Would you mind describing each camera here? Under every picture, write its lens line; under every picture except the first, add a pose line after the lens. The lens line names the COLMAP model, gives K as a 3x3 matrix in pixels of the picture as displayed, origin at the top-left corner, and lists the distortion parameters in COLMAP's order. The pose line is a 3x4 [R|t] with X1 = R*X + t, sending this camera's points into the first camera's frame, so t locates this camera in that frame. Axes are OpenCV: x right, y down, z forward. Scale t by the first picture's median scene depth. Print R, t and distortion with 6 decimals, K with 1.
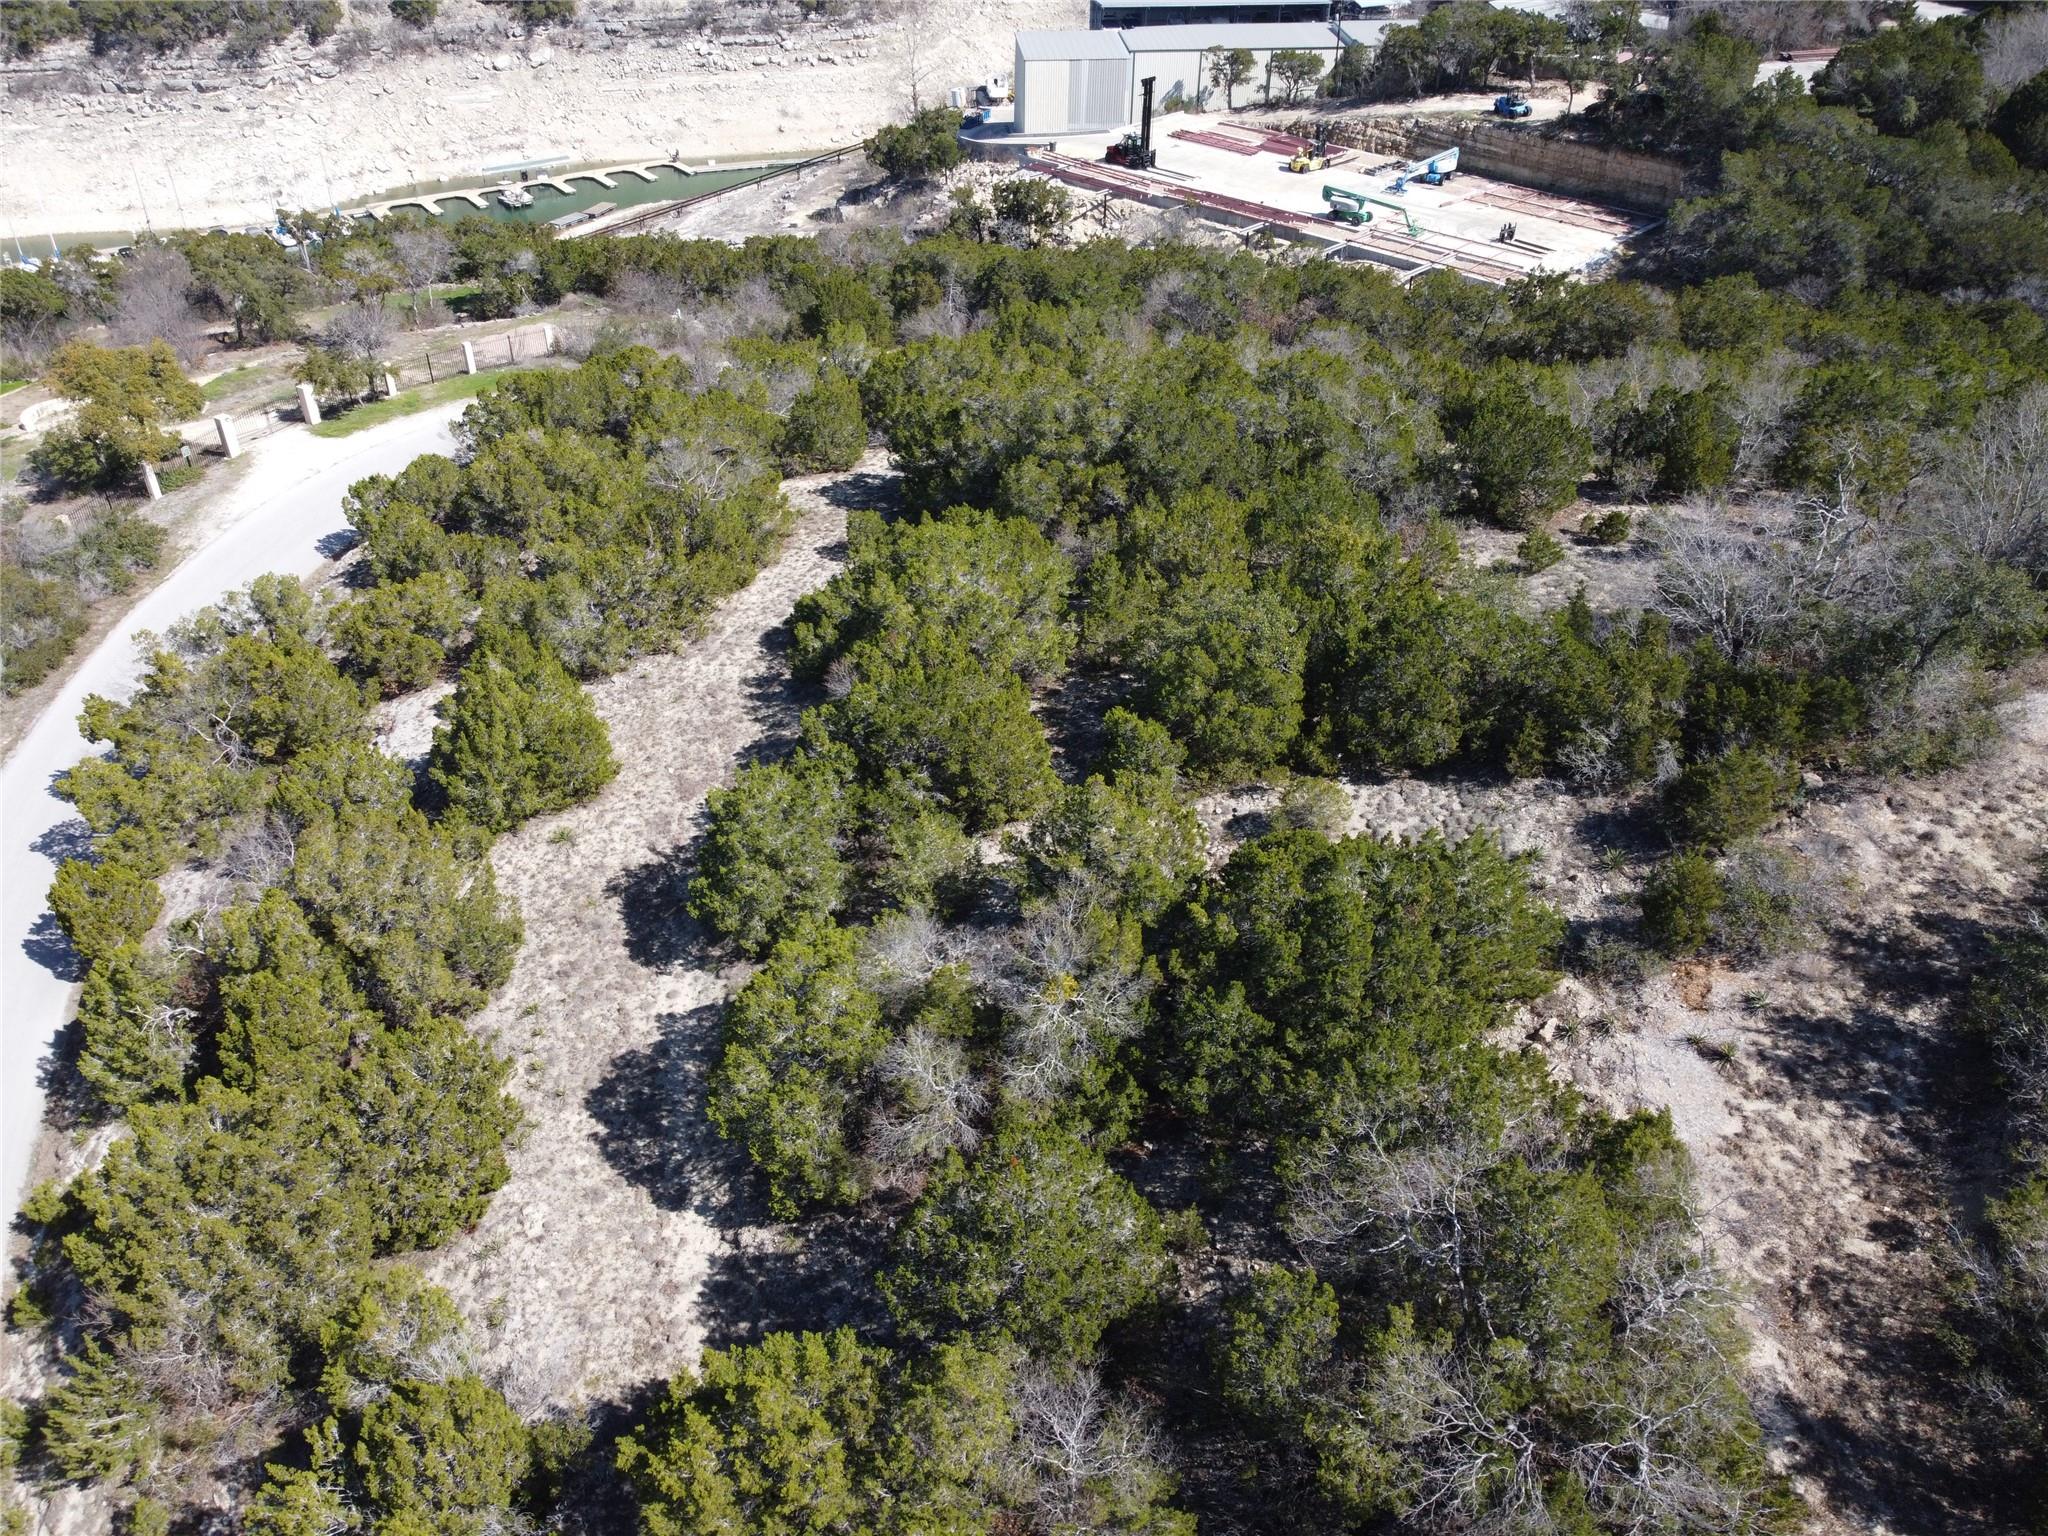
lens RADIAL K [[1544.9, 0, 1023.3], [0, 1544.9, 761.9], [0, 0, 1]] dist [-0.014609, -0.003488]
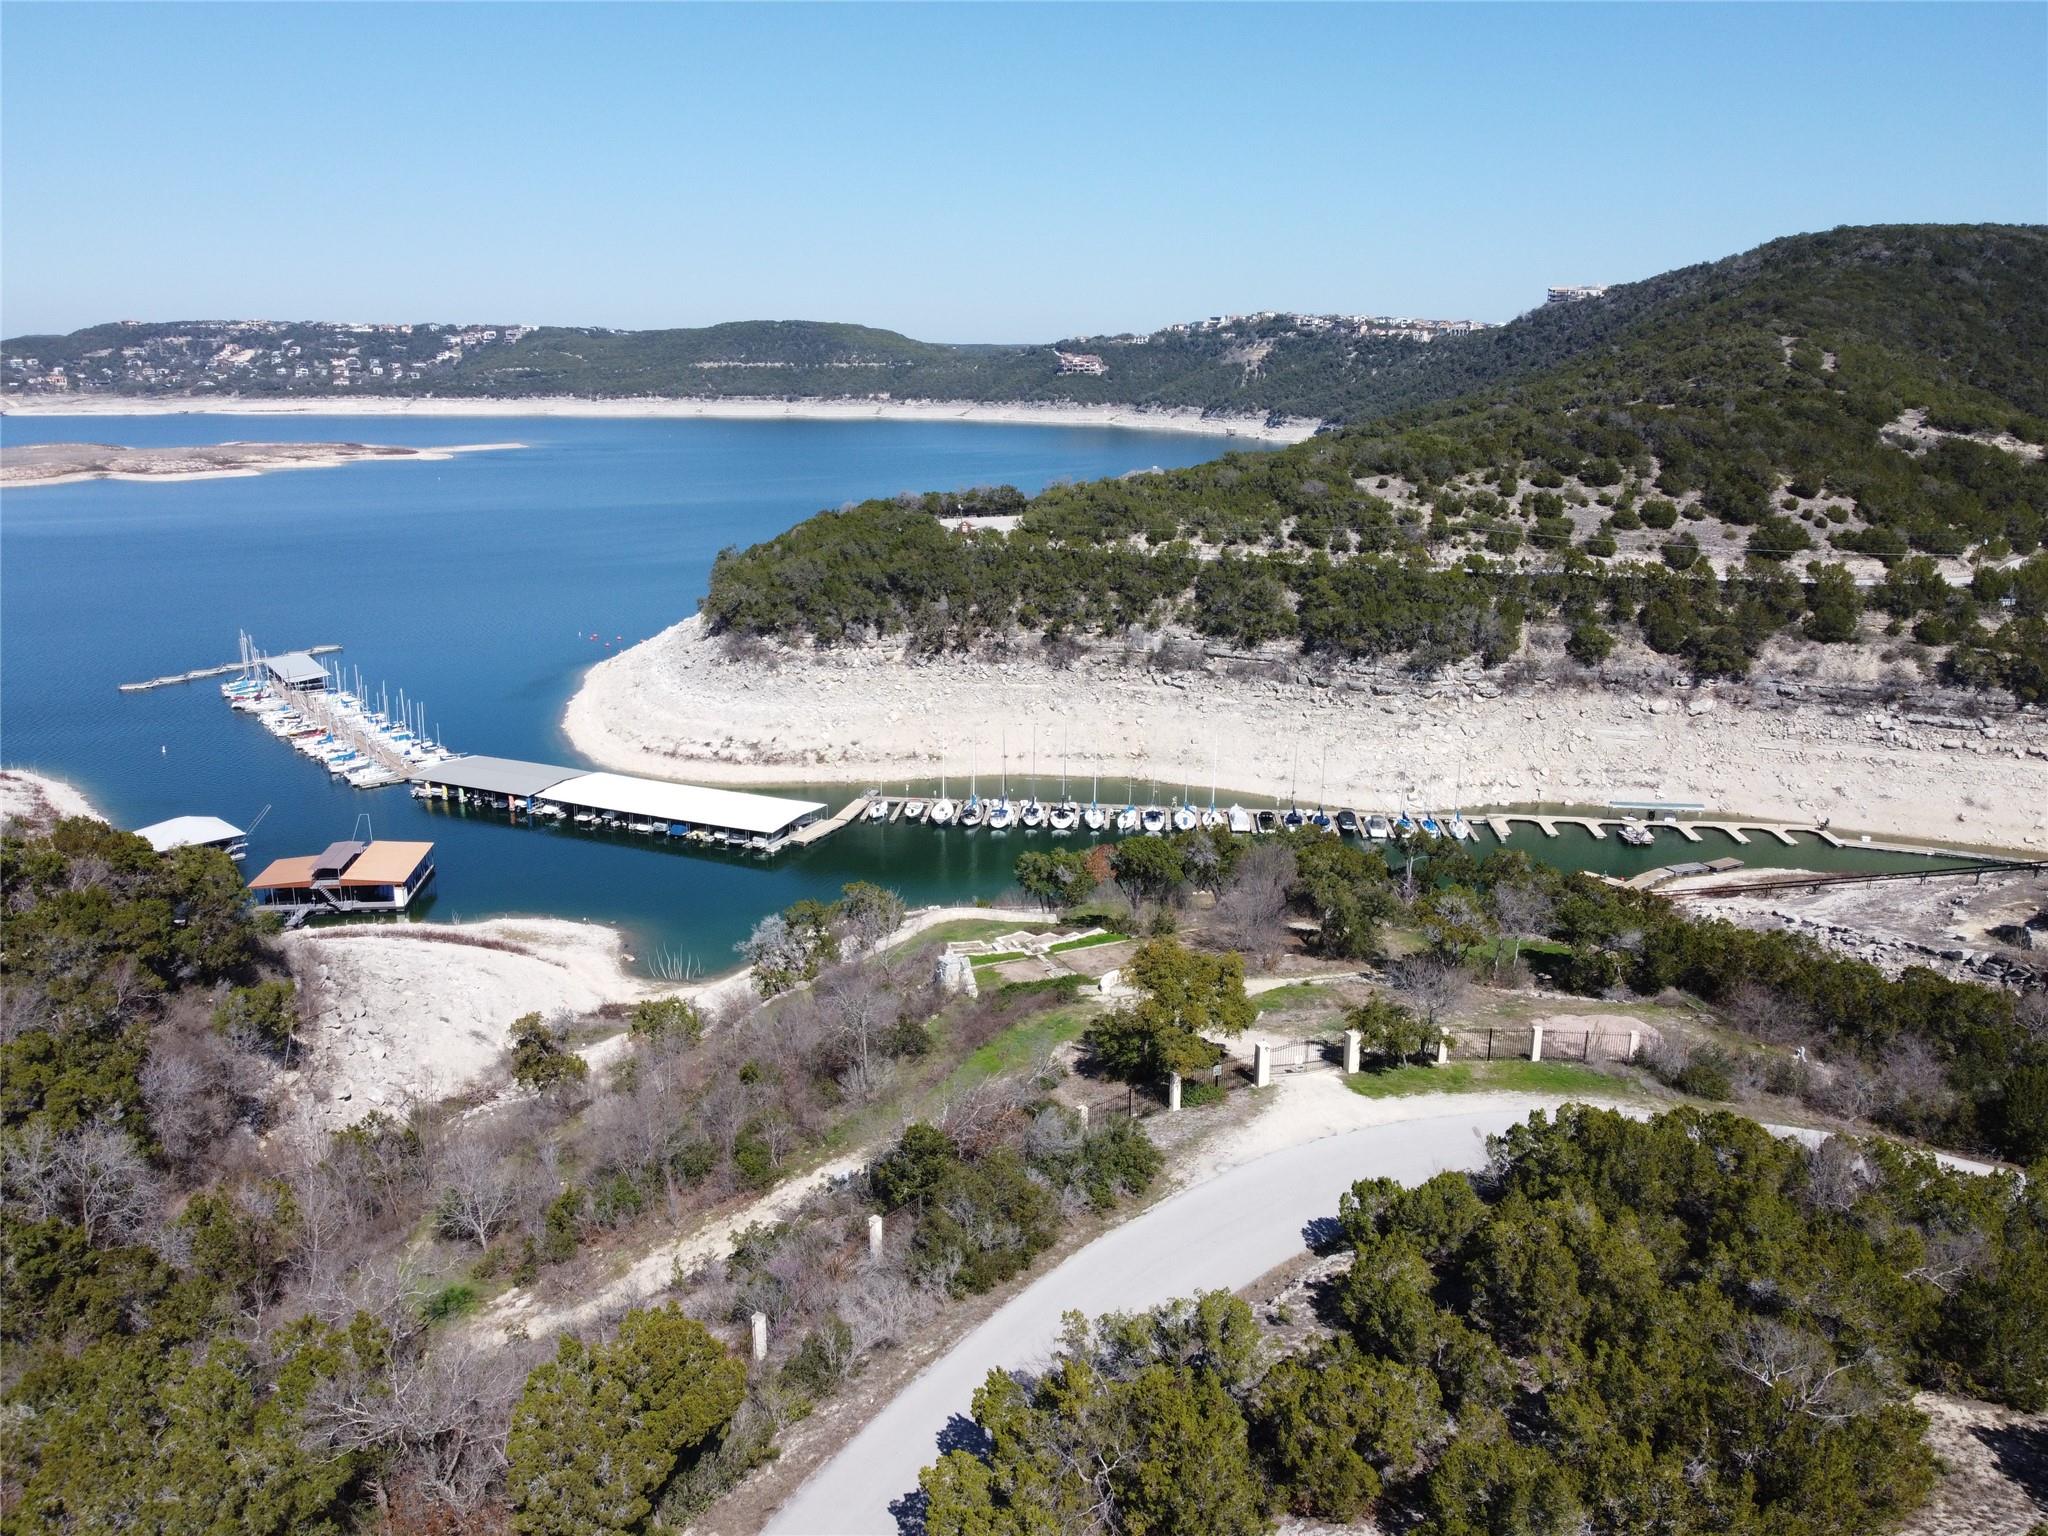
lens RADIAL K [[1552.5, 0, 1017.8], [0, 1552.5, 759.1], [0, 0, 1]] dist [-0.008188, -0.004666]
pose [[0.763560, 0.155287, -0.626787, -0.021583], [-0.373668, 0.897885, -0.232755, -0.035654], [0.526639, 0.411933, 0.743615, 0.045740]]
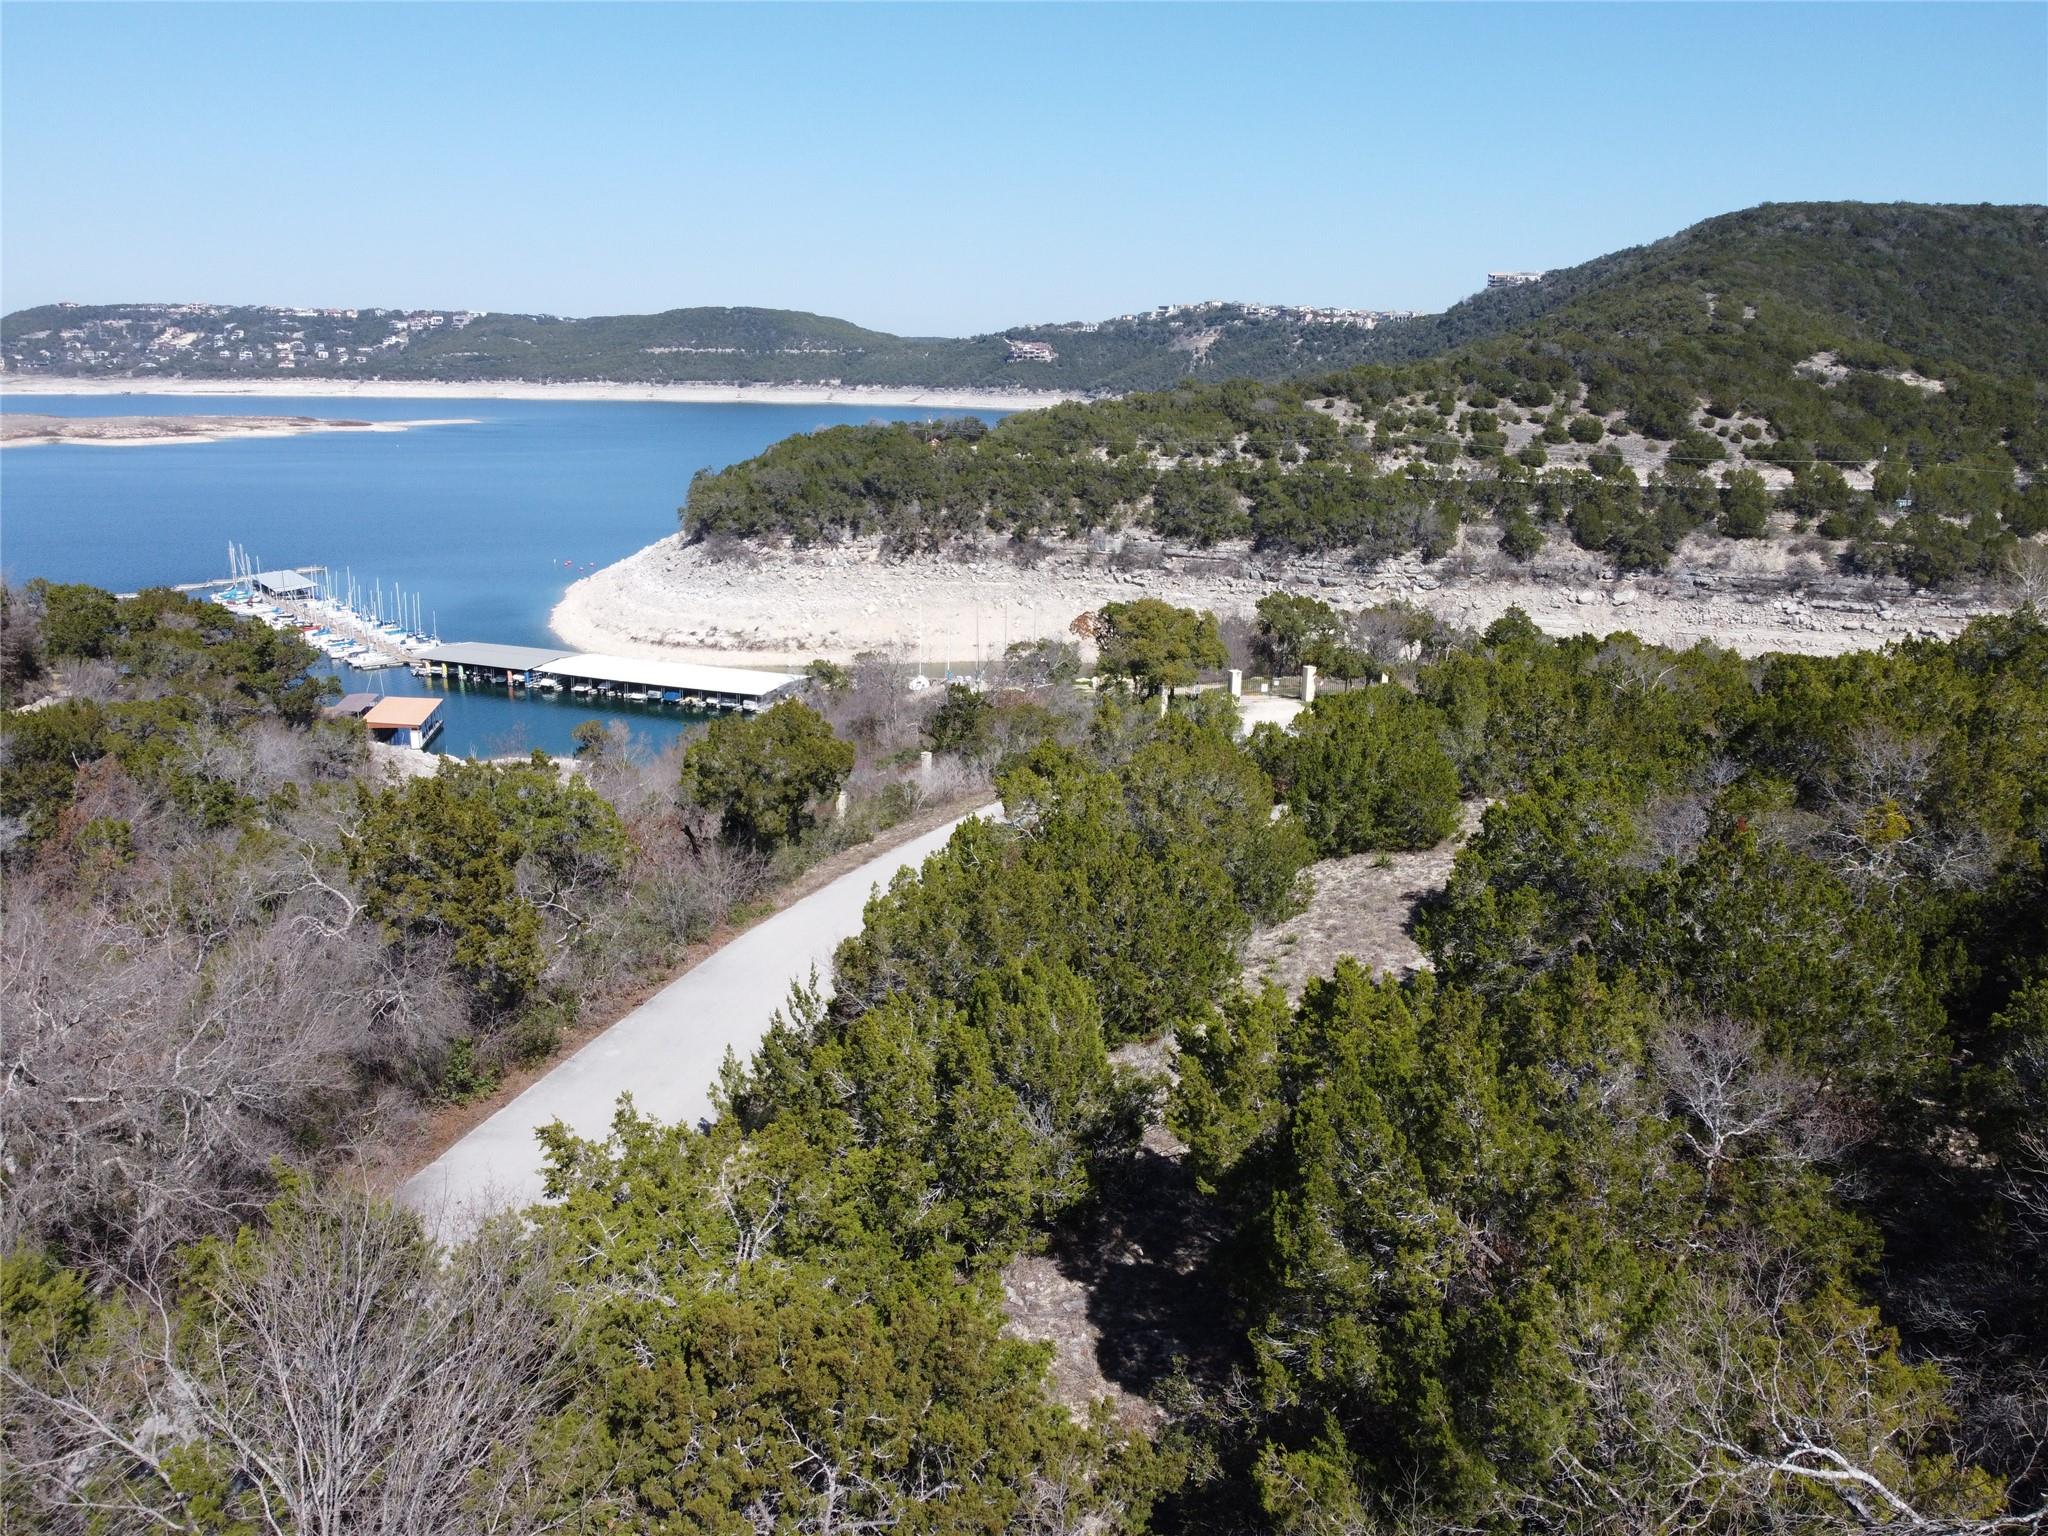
lens RADIAL K [[1549.0, 0, 1018.9], [0, 1549.0, 758.0], [0, 0, 1]] dist [-0.003602, -0.010631]
pose [[0.784732, 0.154569, -0.600254, 0.018986], [-0.364421, 0.898408, -0.245074, 0.061057], [0.501392, 0.411062, 0.761337, 0.023473]]
